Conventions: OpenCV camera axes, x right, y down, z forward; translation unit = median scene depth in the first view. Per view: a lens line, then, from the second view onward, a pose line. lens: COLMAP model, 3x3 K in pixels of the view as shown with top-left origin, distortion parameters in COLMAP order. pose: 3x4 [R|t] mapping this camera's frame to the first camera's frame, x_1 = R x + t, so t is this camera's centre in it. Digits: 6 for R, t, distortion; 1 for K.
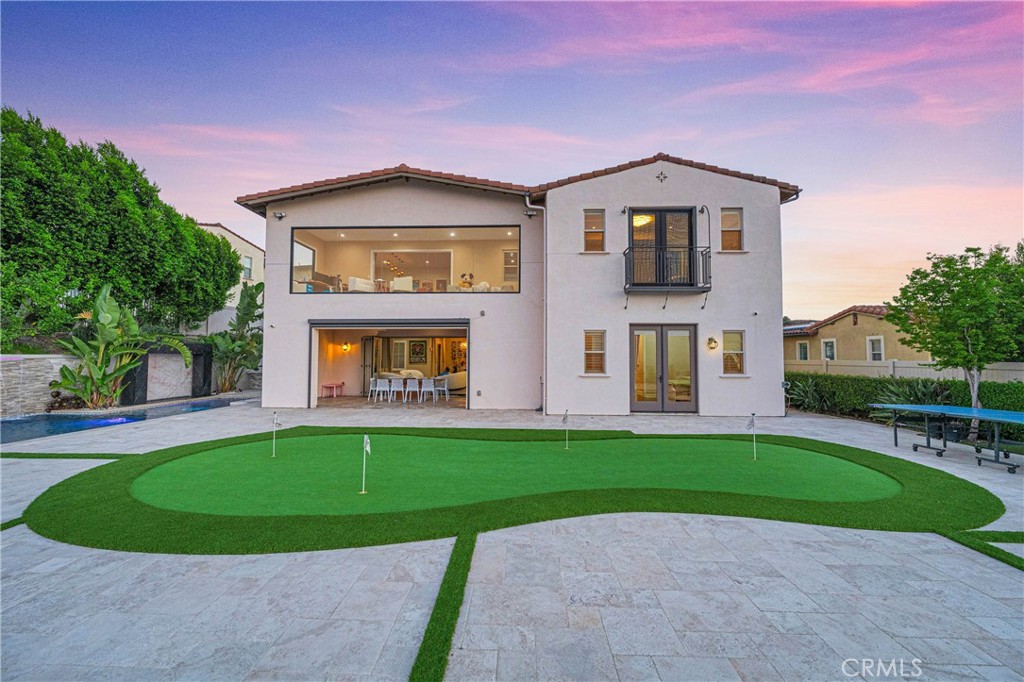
lens RADIAL K [[408.5, 0, 506.8], [0, 408.5, 337.9], [0, 0, 1]] dist [-0.000416, -0.000034]
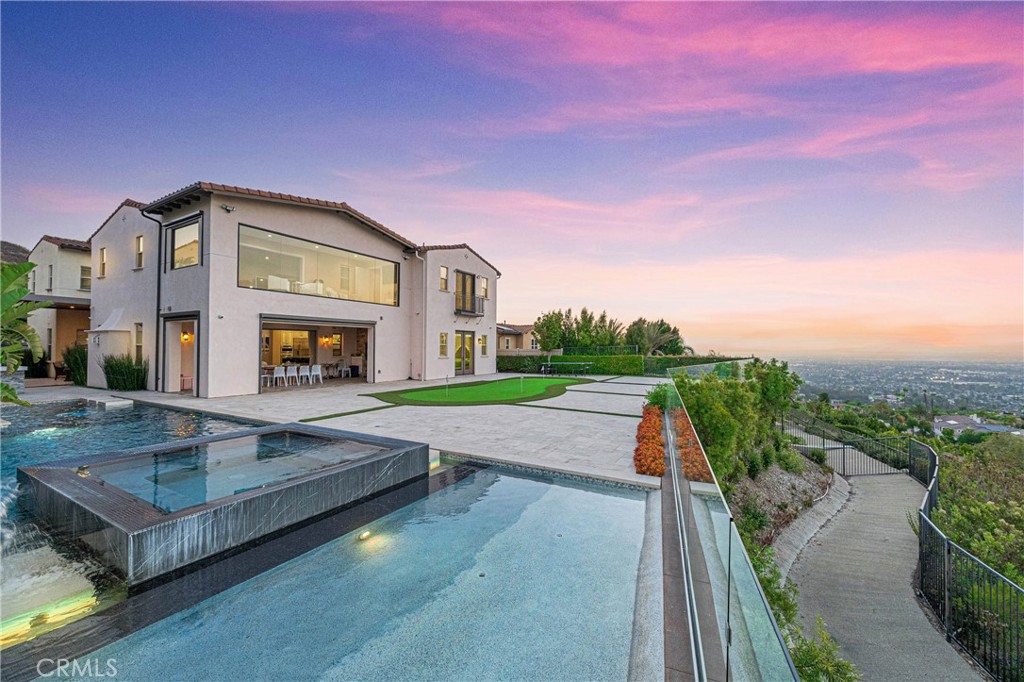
lens RADIAL K [[408.5, 0, 512.3], [0, 408.5, 344.5], [0, 0, 1]] dist [-0.000416, -0.000034]
pose [[0.457680, 0.006376, 0.889094, -1.282023], [-0.043436, 0.998941, 0.015196, -0.007776], [-0.888055, -0.045573, 0.457472, -0.125237]]
